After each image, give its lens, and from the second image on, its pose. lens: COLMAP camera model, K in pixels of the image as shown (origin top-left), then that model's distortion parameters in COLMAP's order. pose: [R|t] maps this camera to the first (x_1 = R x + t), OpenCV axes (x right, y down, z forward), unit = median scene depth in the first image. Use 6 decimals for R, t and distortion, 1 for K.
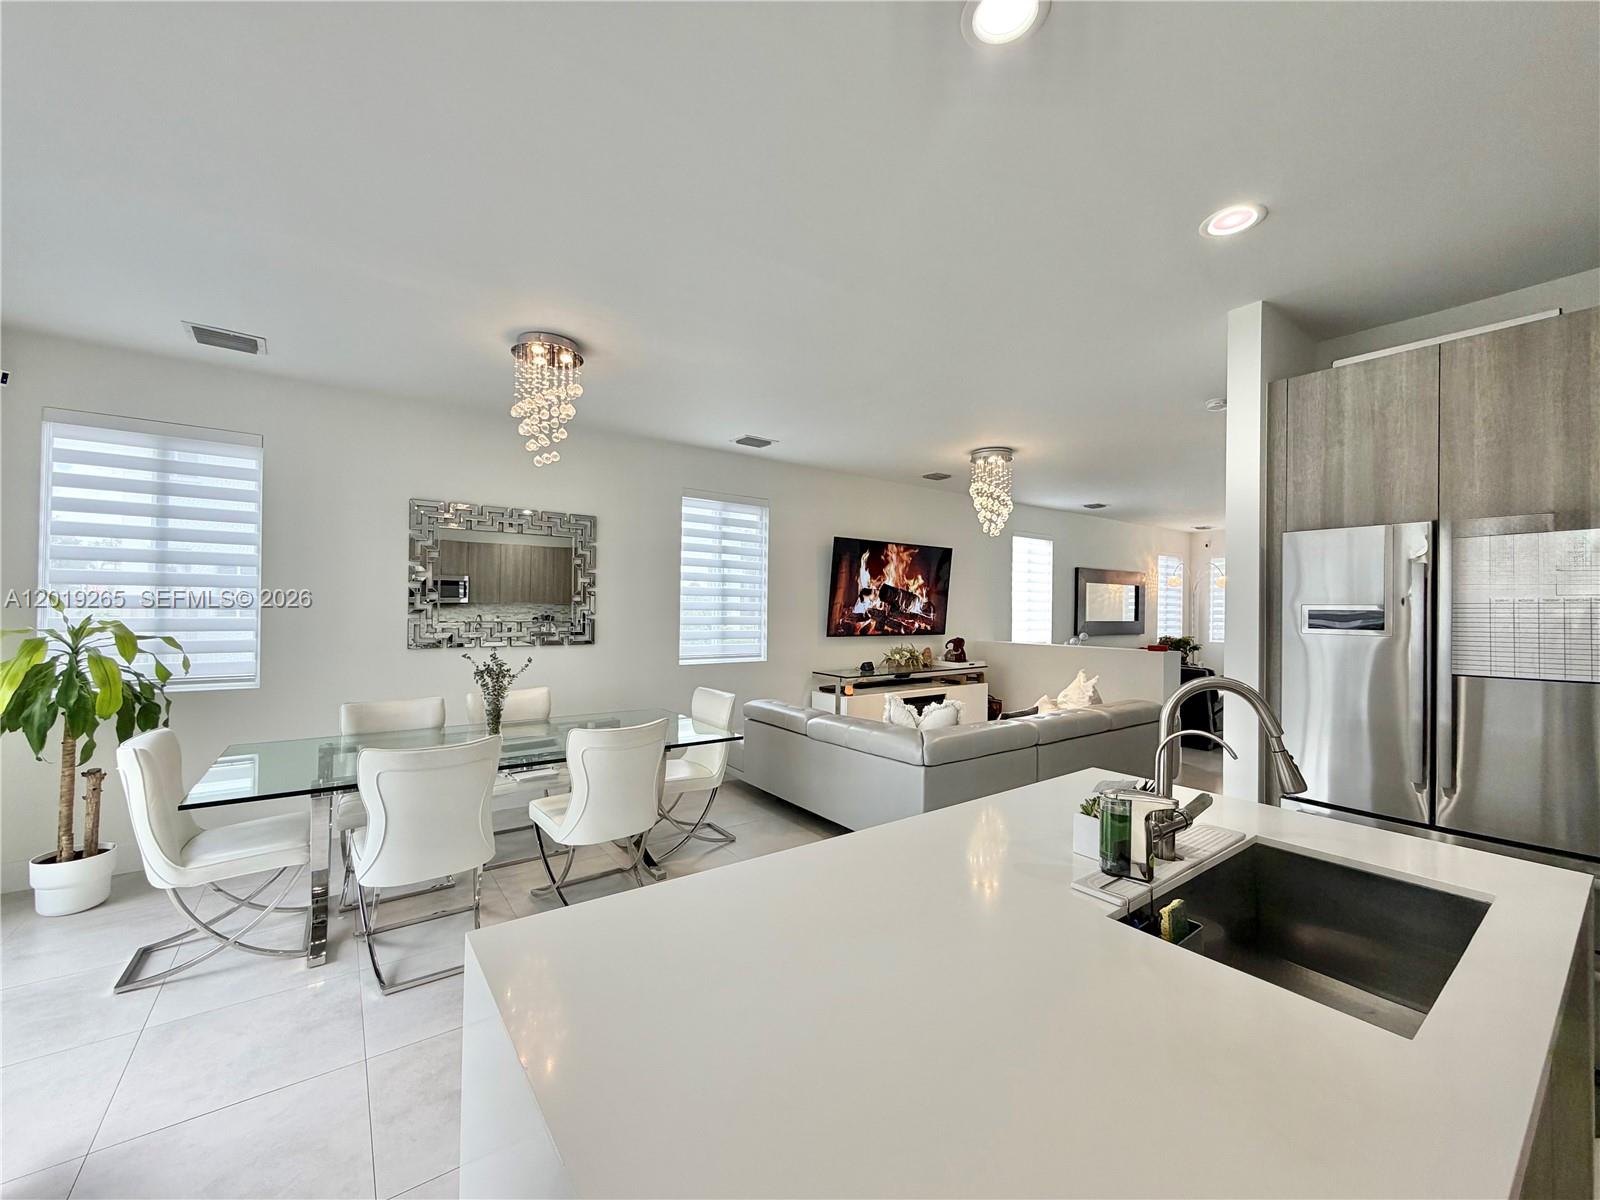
lens RADIAL K [[634.3, 0, 800.0], [0, 634.3, 600.0], [0, 0, 1]] dist [-0.000672, 0.000030]
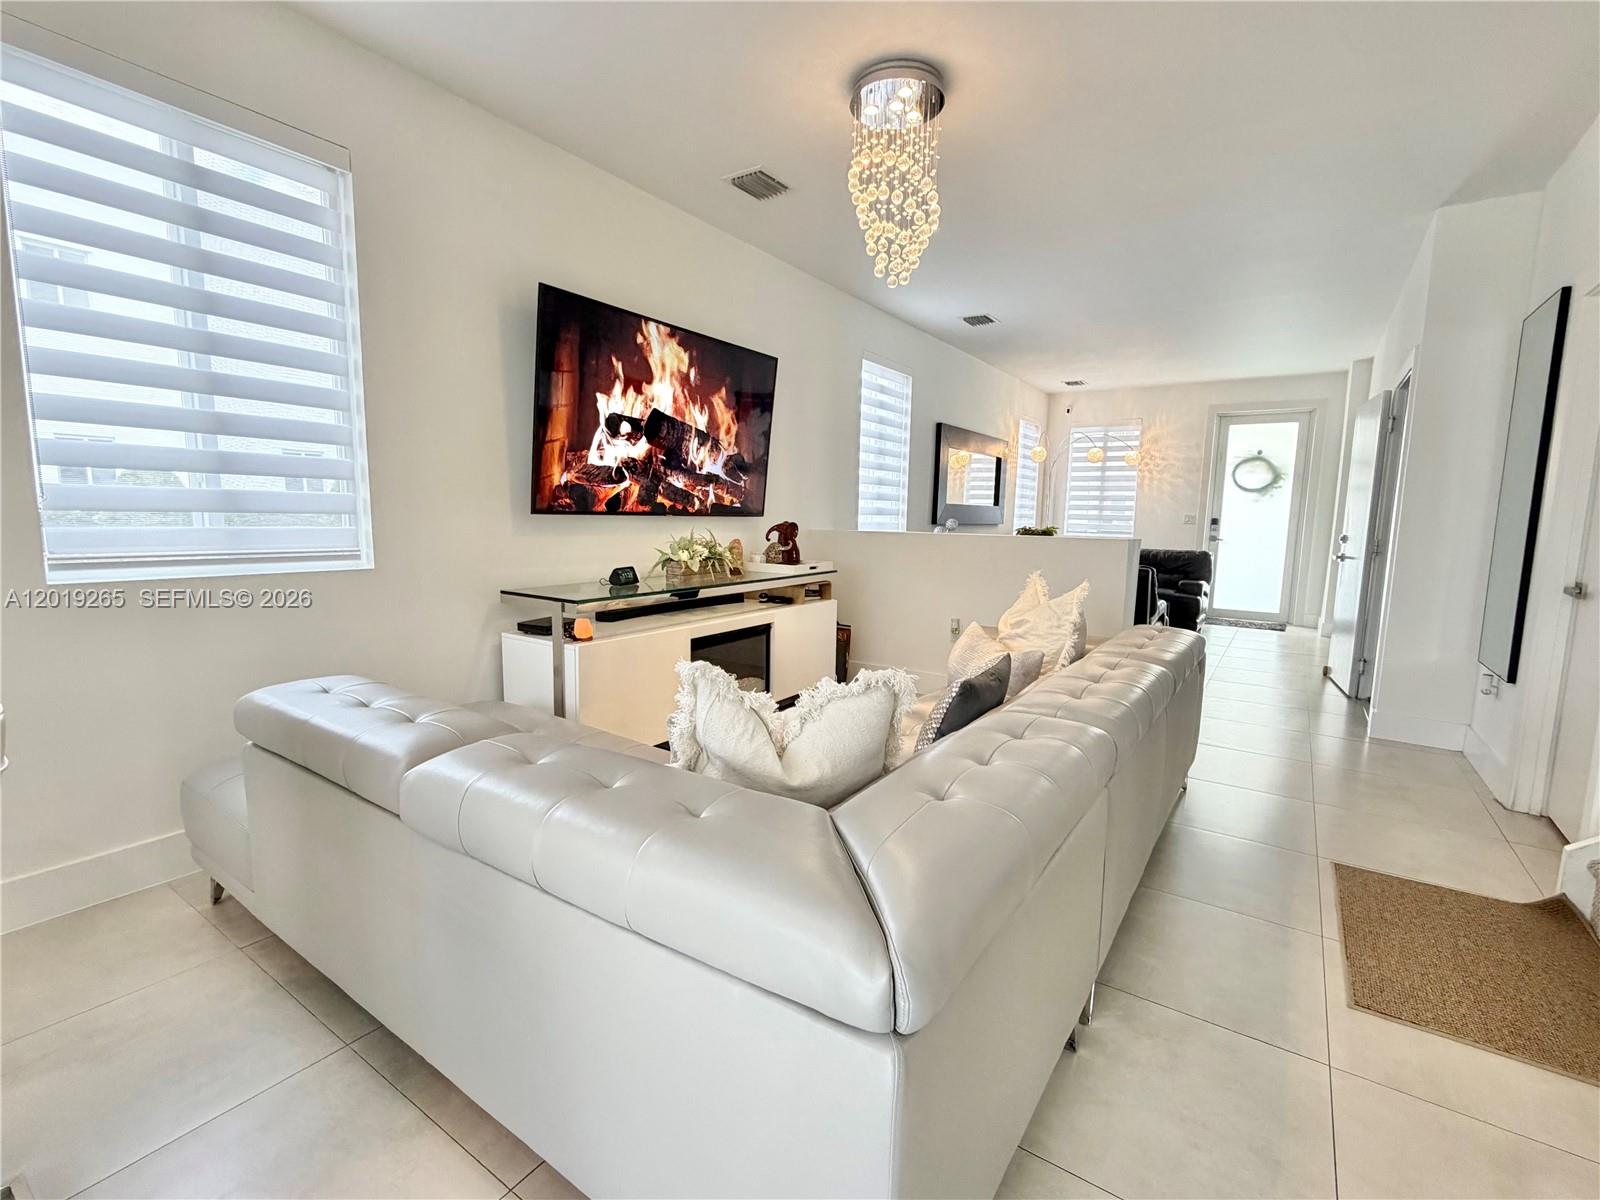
lens RADIAL K [[720.7, 0, 800.0], [0, 720.7, 600.0], [0, 0, 1]] dist [-0.000672, 0.000066]
pose [[0.942430, -0.035990, 0.332460, 0.049505], [-0.010090, 0.990678, 0.135847, 0.046675], [-0.334250, -0.131381, 0.933282, 0.437828]]
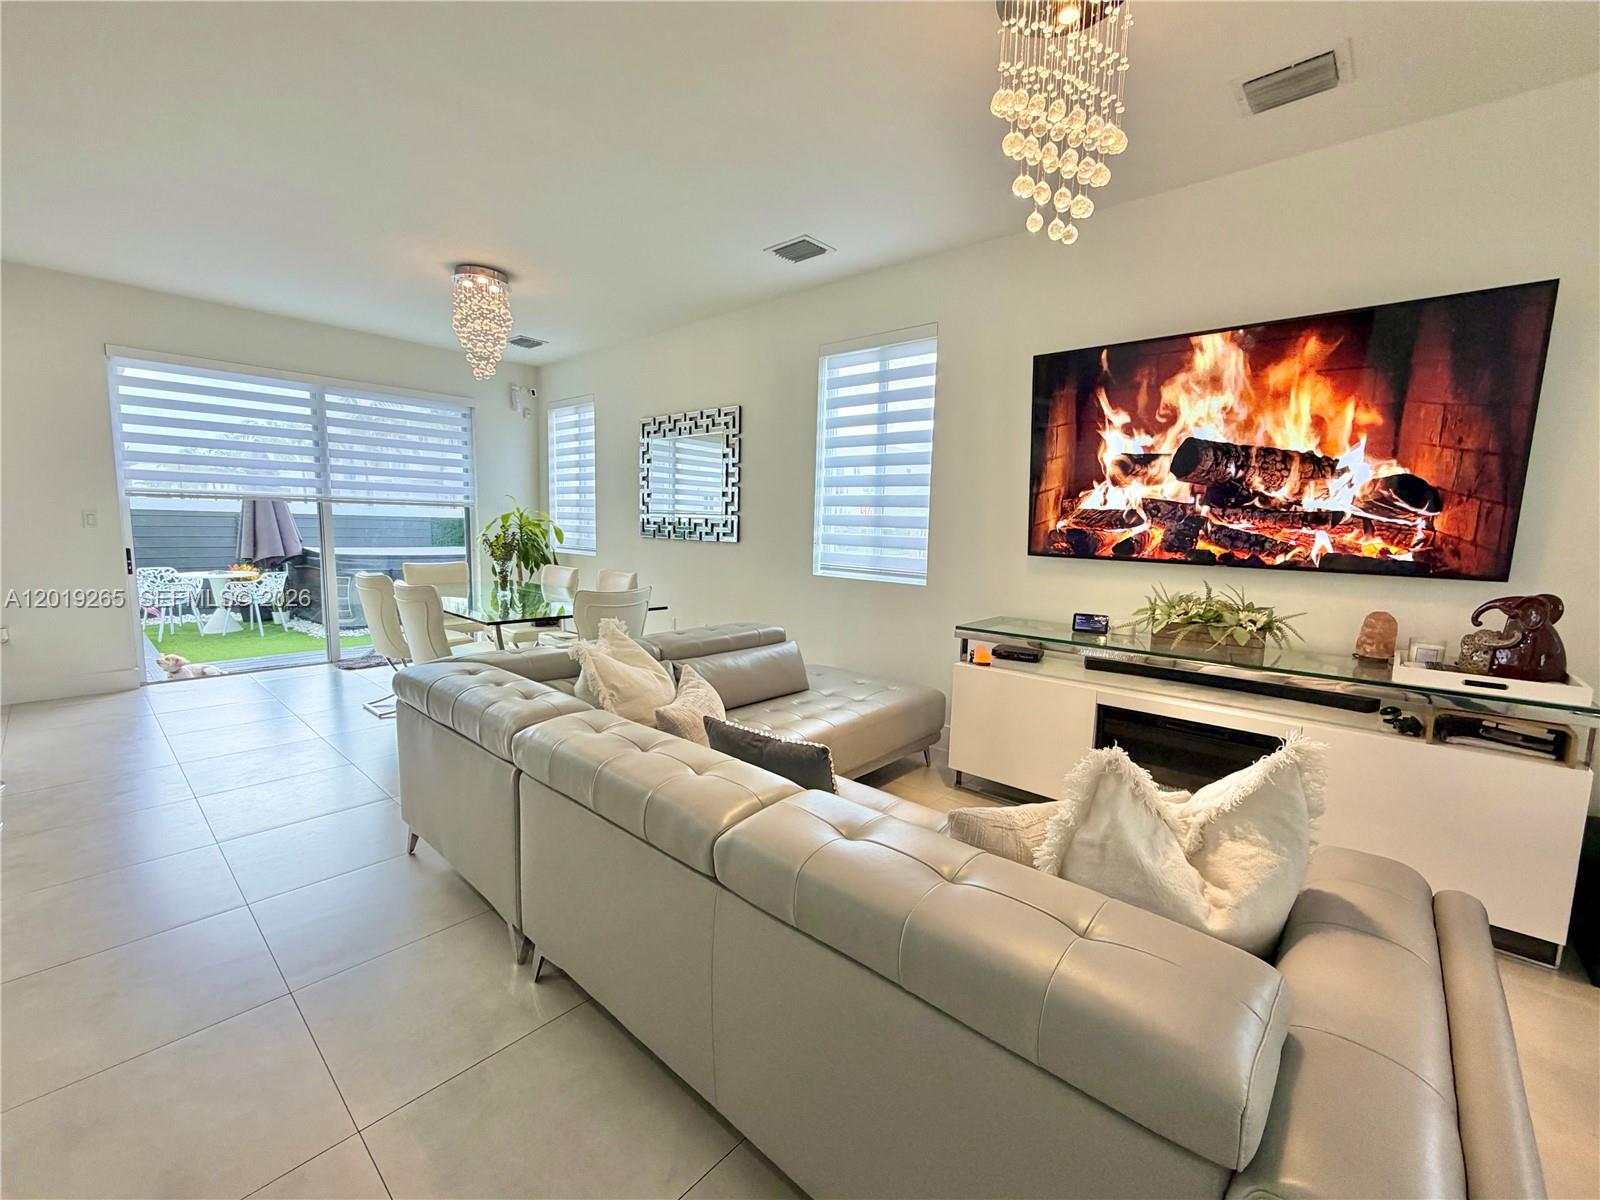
lens RADIAL K [[663.7, 0, 800.0], [0, 663.7, 600.0], [0, 0, 1]] dist [0.000494, 0.000096]
pose [[0.211252, 0.107025, -0.971555, 0.535906], [-0.012686, 0.994204, 0.106761, 0.038138], [0.977349, -0.010228, 0.211385, 0.689208]]
